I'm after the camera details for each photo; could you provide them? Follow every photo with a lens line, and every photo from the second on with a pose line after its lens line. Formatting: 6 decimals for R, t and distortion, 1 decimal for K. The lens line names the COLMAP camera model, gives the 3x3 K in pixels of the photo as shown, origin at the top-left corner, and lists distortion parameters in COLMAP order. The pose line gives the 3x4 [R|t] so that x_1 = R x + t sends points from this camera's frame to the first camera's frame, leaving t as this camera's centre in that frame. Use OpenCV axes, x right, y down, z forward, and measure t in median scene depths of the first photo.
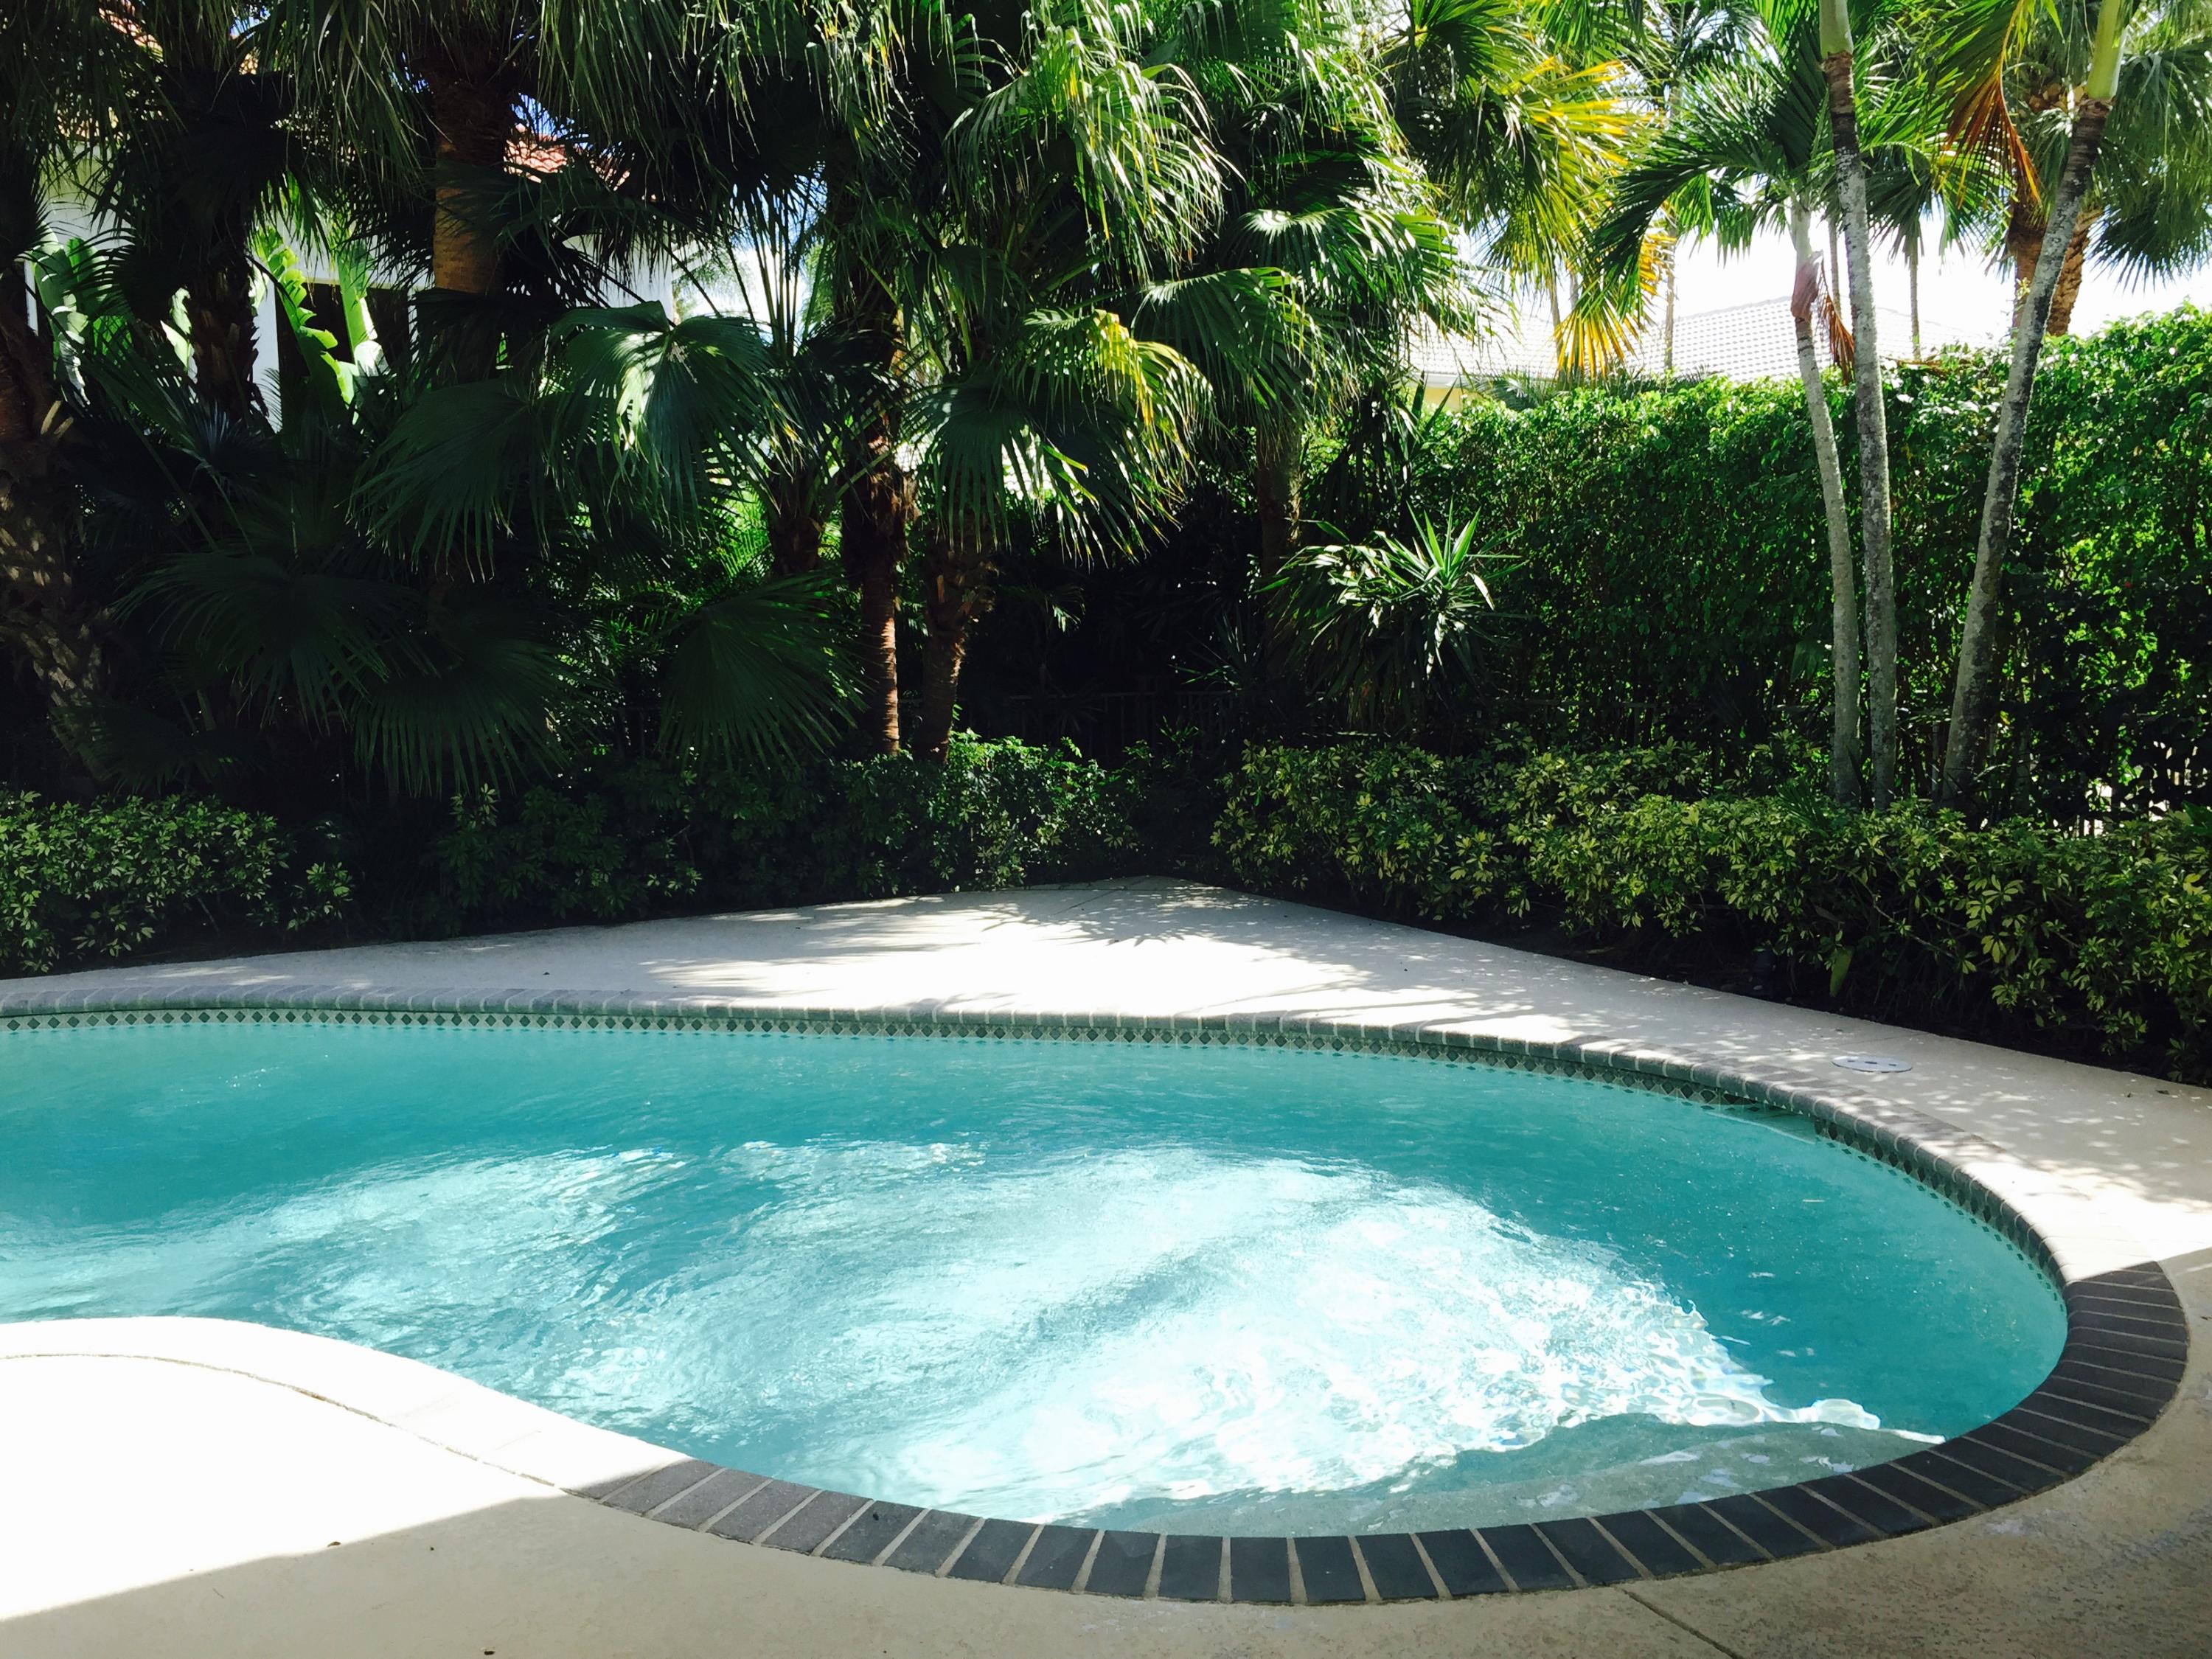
lens RADIAL K [[1914.8, 0, 1099.2], [0, 1914.8, 833.9], [0, 0, 1]] dist [0.059300, -0.000191]
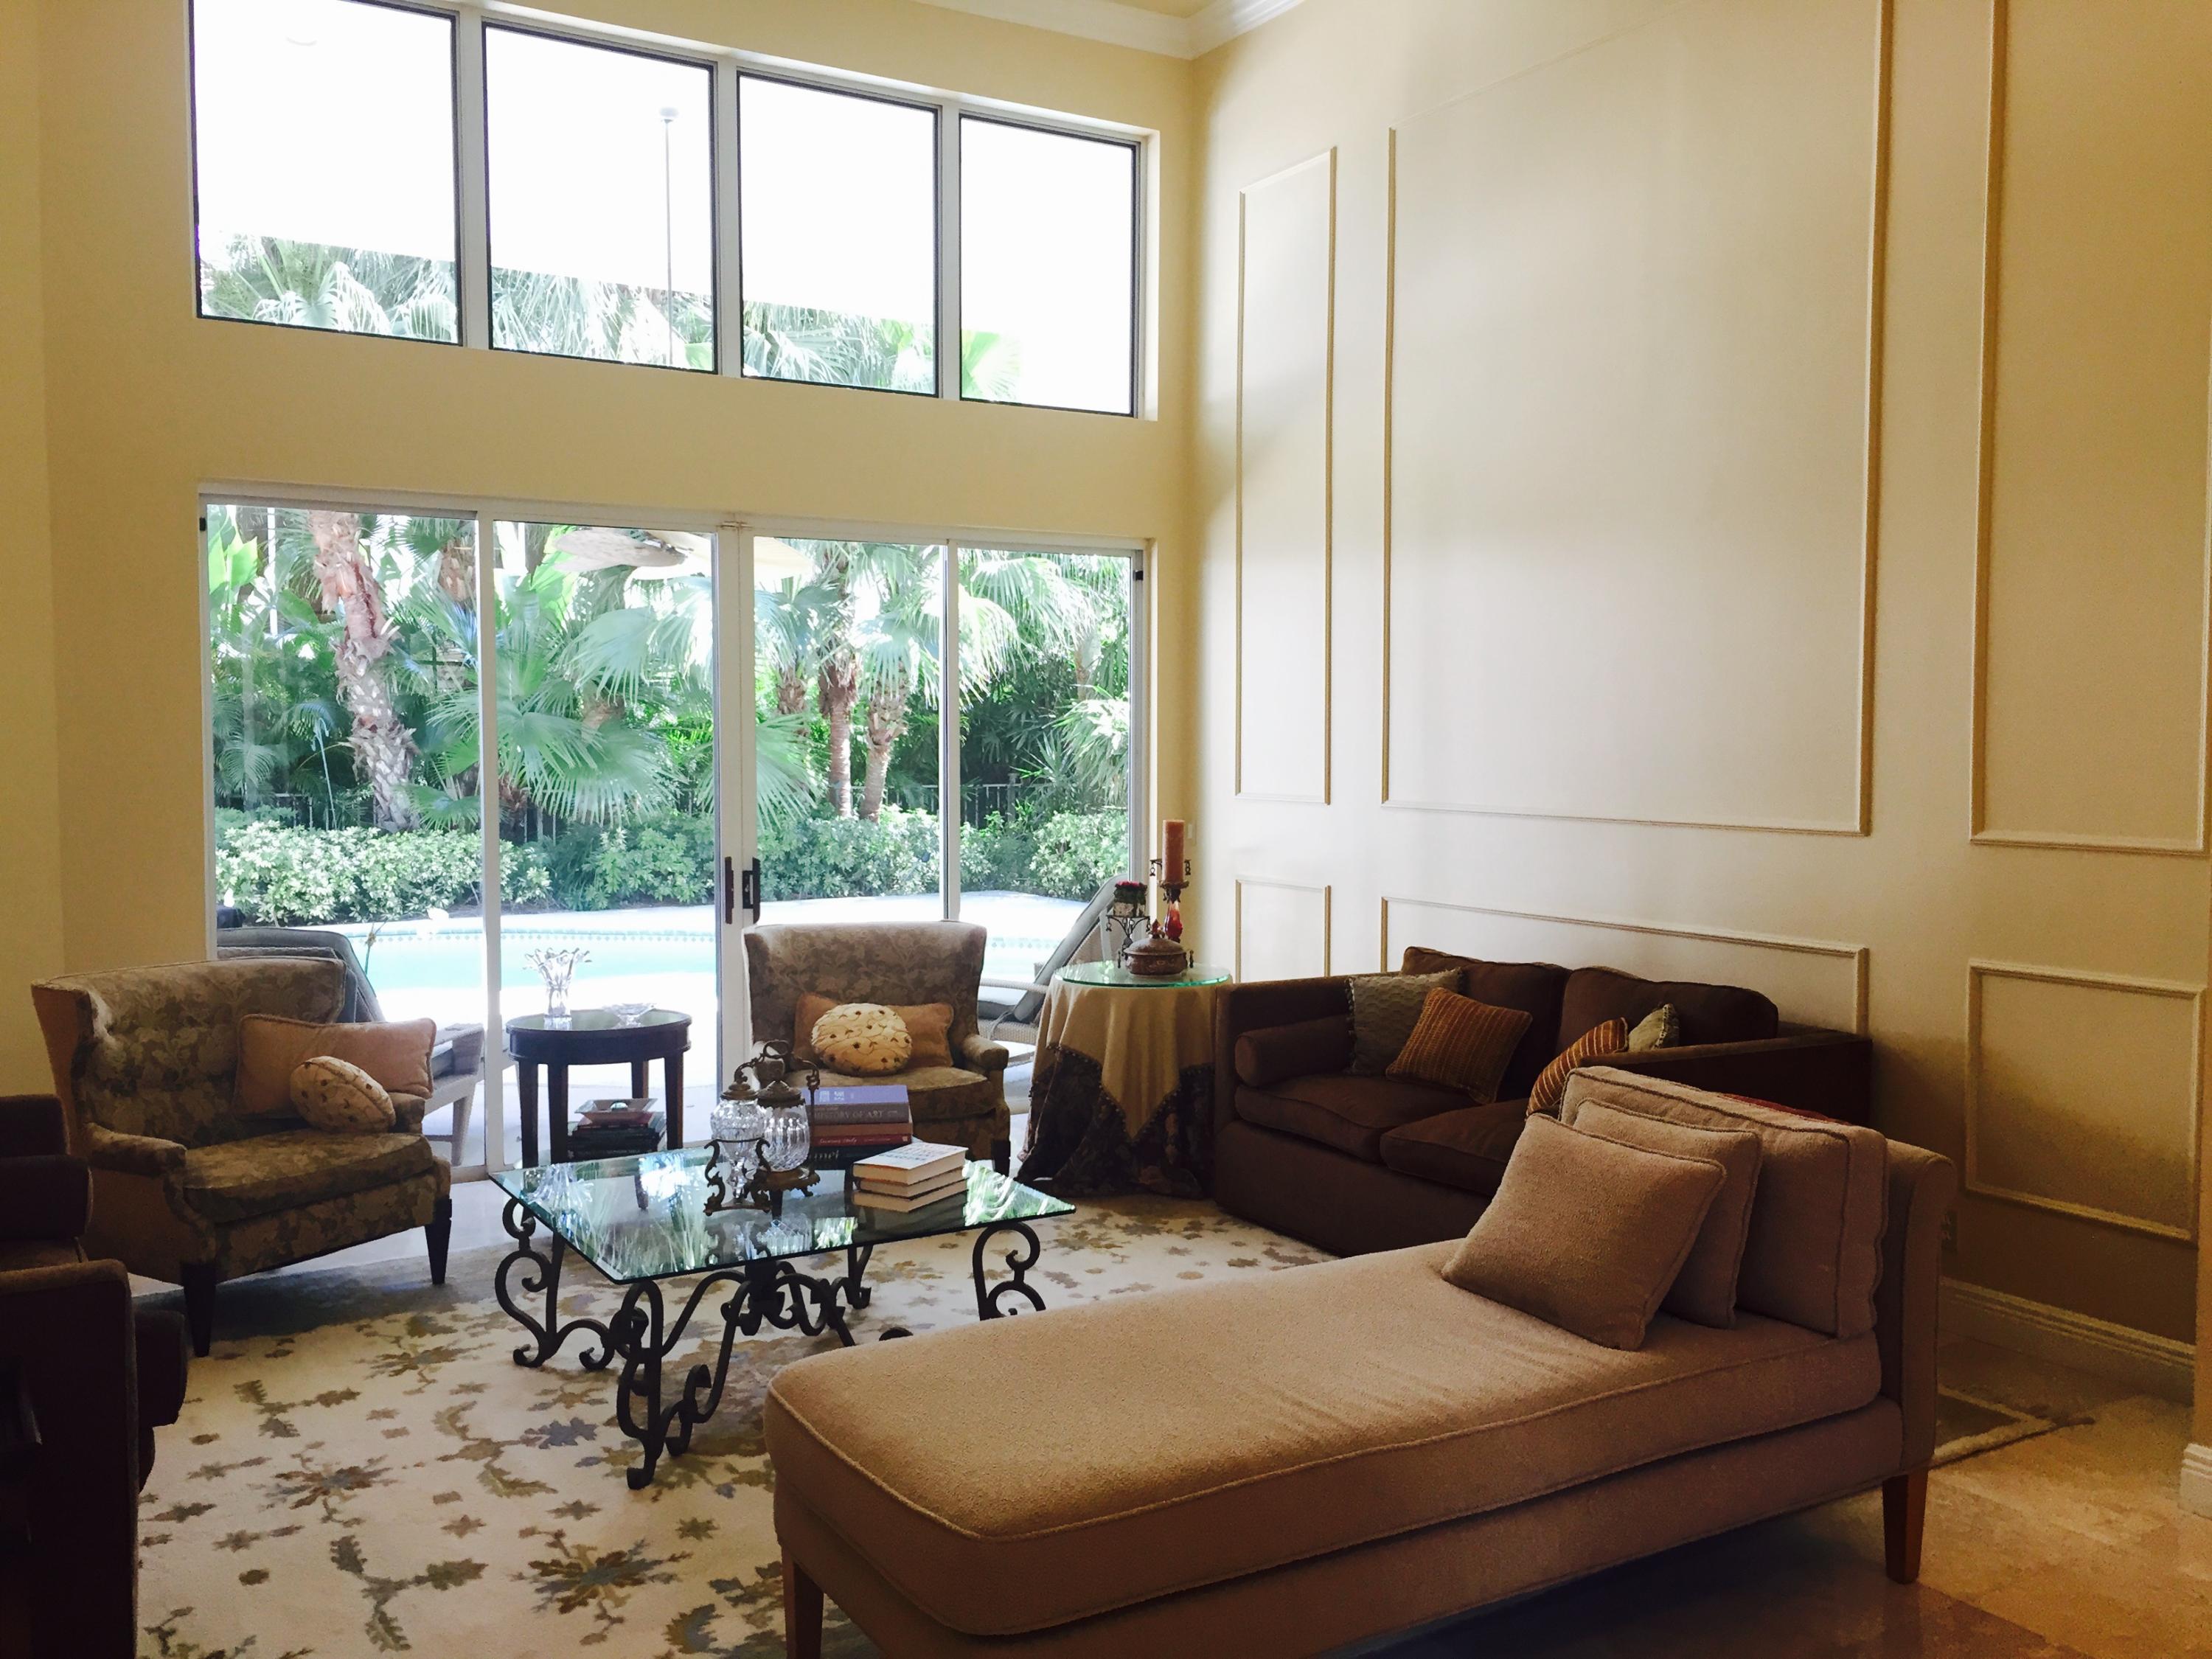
lens RADIAL K [[1914.8, 0, 1113.5], [0, 1914.8, 830.0], [0, 0, 1]] dist [0.059300, -0.000191]
pose [[0.999430, 0.010528, 0.032084, 0.084537], [-0.008569, 0.998126, -0.060595, 0.080289], [-0.032662, 0.060285, 0.997647, -0.797796]]
